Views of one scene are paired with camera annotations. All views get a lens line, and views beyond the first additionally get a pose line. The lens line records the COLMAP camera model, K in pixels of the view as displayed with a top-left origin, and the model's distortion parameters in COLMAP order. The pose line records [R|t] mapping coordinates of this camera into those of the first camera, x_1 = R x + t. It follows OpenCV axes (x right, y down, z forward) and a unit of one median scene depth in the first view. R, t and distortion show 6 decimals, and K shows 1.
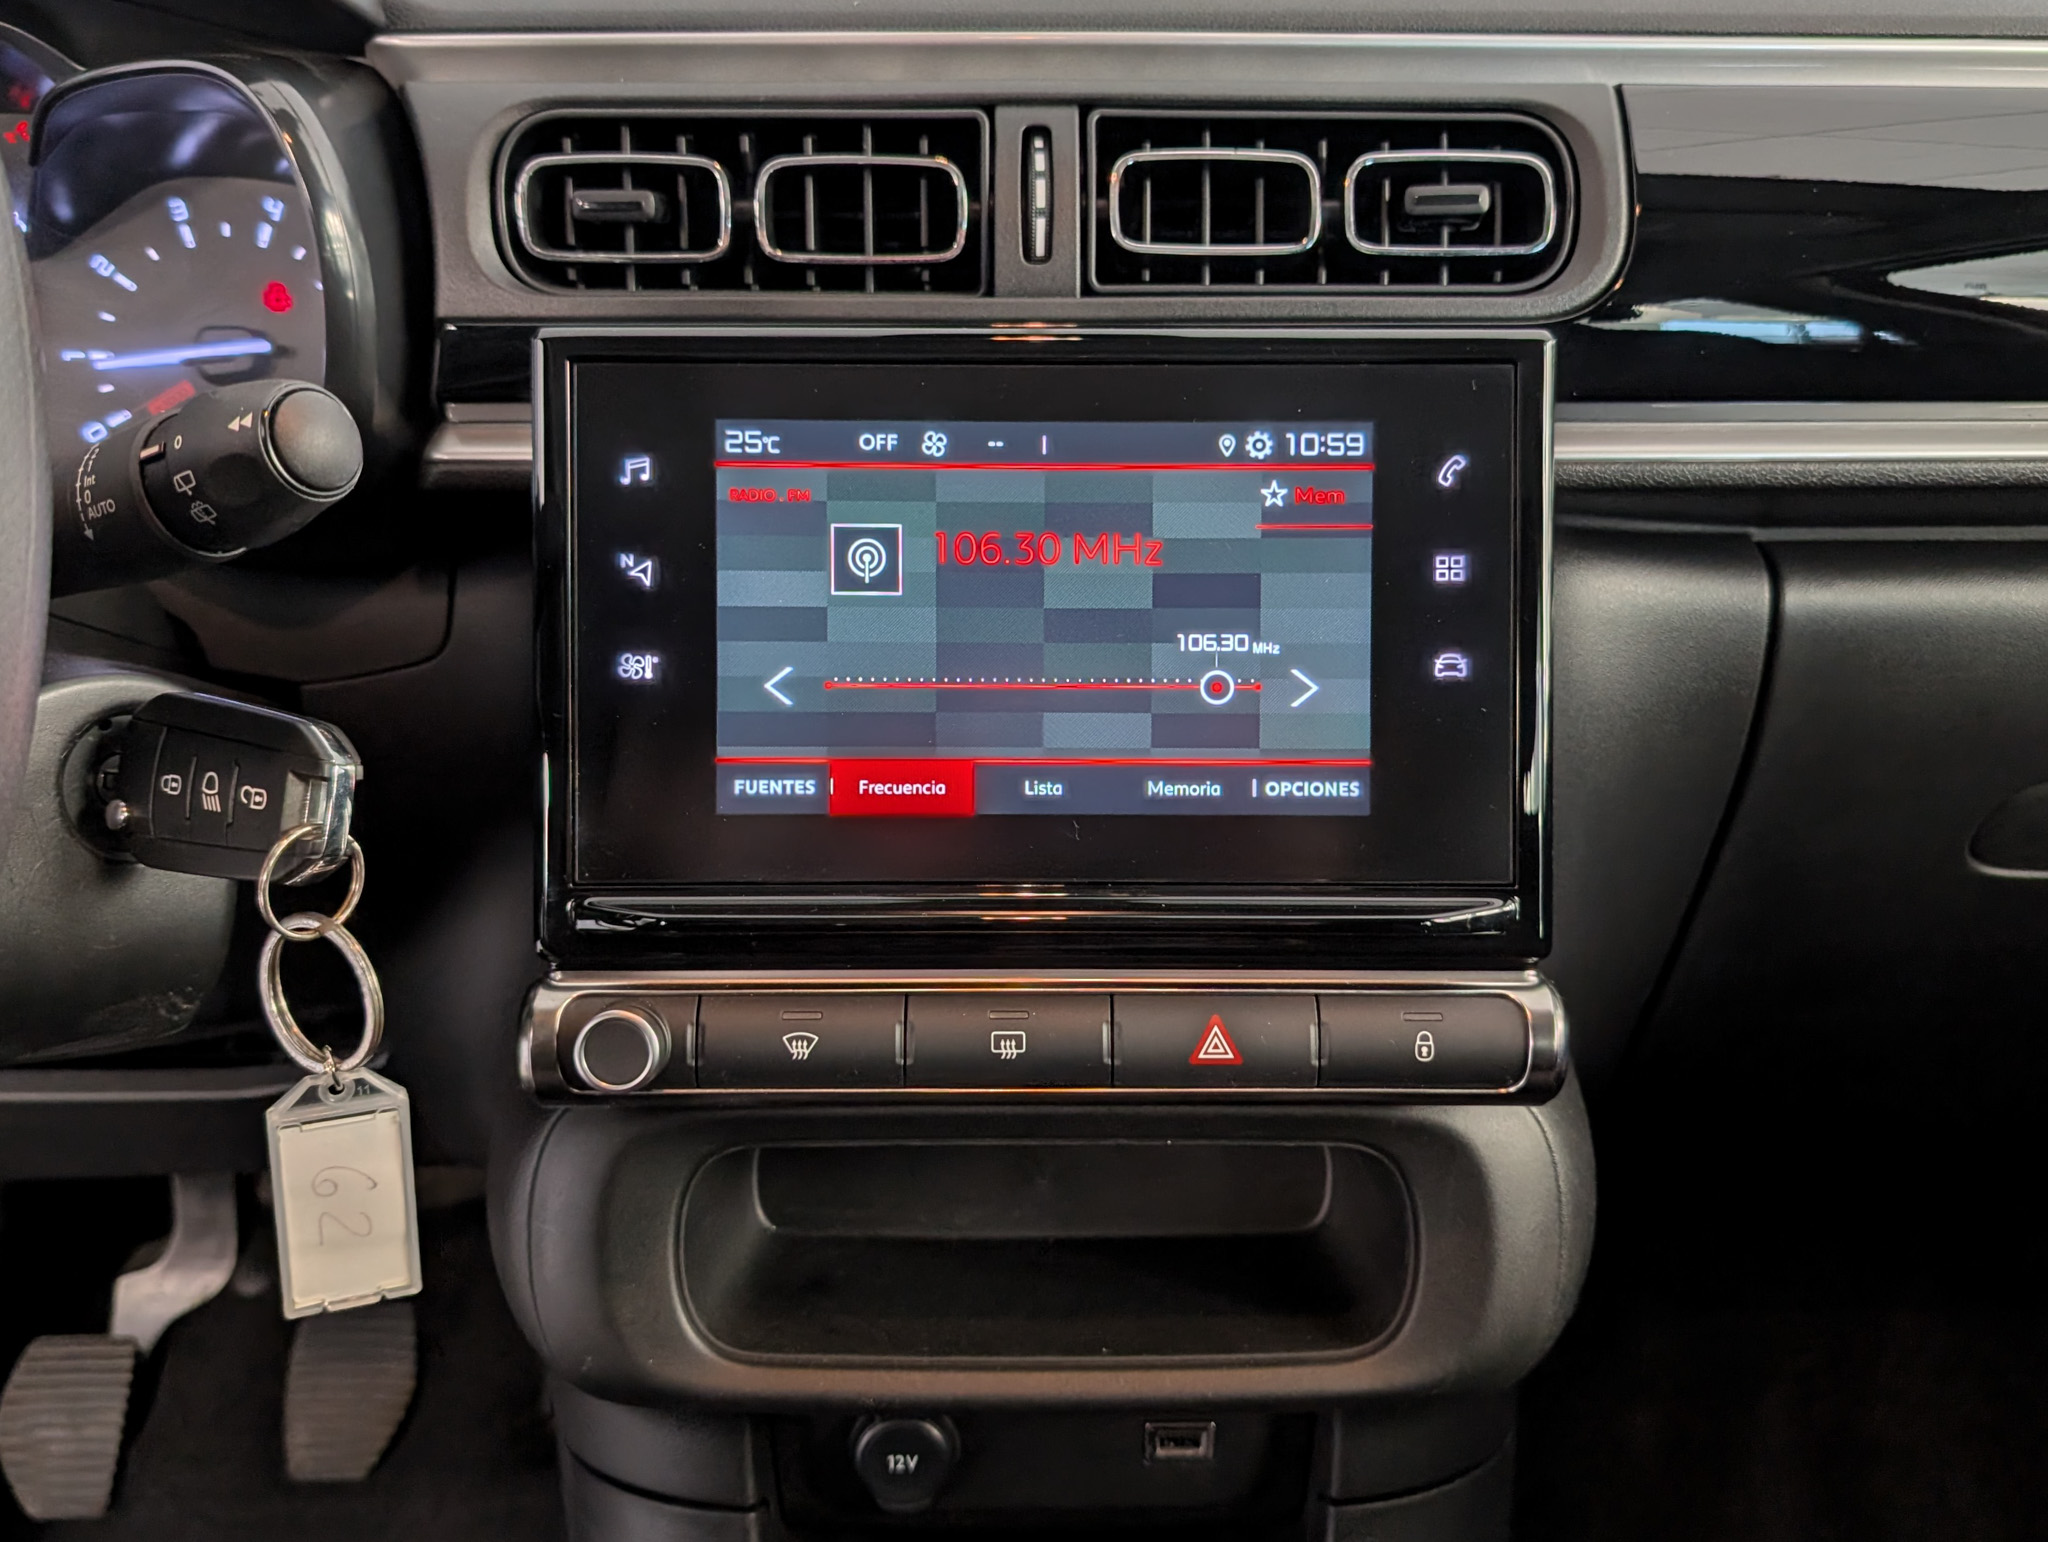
lens RADIAL K [[1437.2, 0, 1024.0], [0, 1437.2, 771.0], [0, 0, 1]] dist [0.032118, 0.000413]
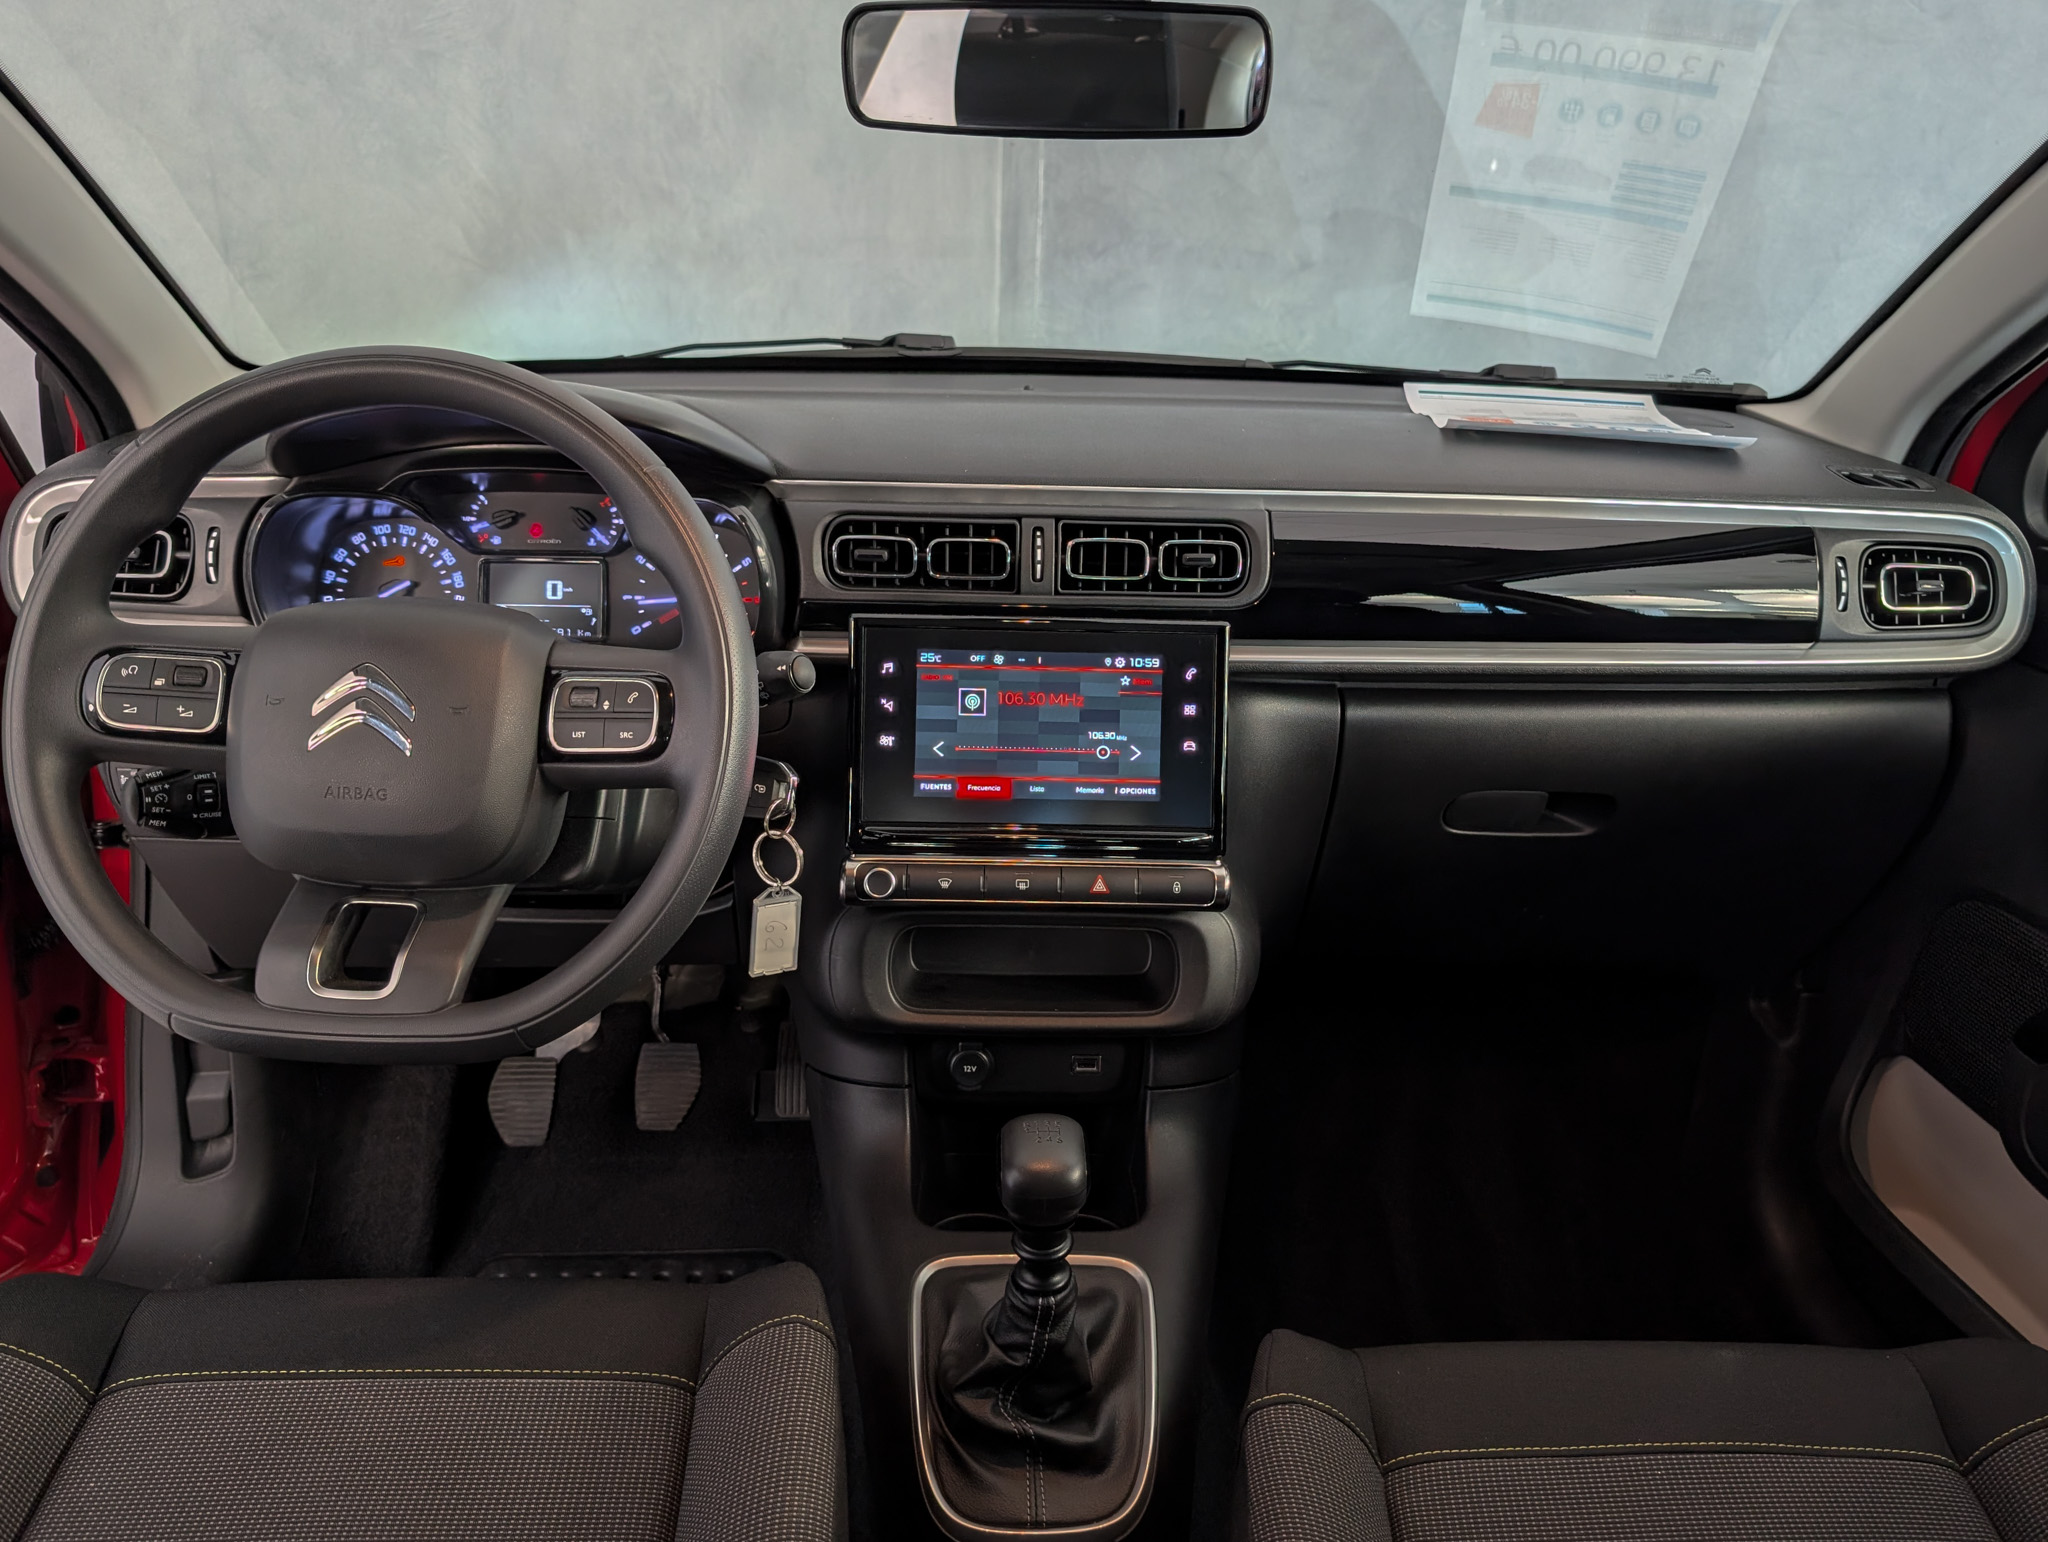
lens RADIAL K [[1434.7, 0, 1024.0], [0, 1434.7, 771.0], [0, 0, 1]] dist [-0.000084, -0.000056]
pose [[0.999391, 0.017895, 0.029971, -0.084311], [-0.018320, 0.999735, 0.013965, -0.053844], [-0.029714, -0.014505, 0.999453, -1.530911]]
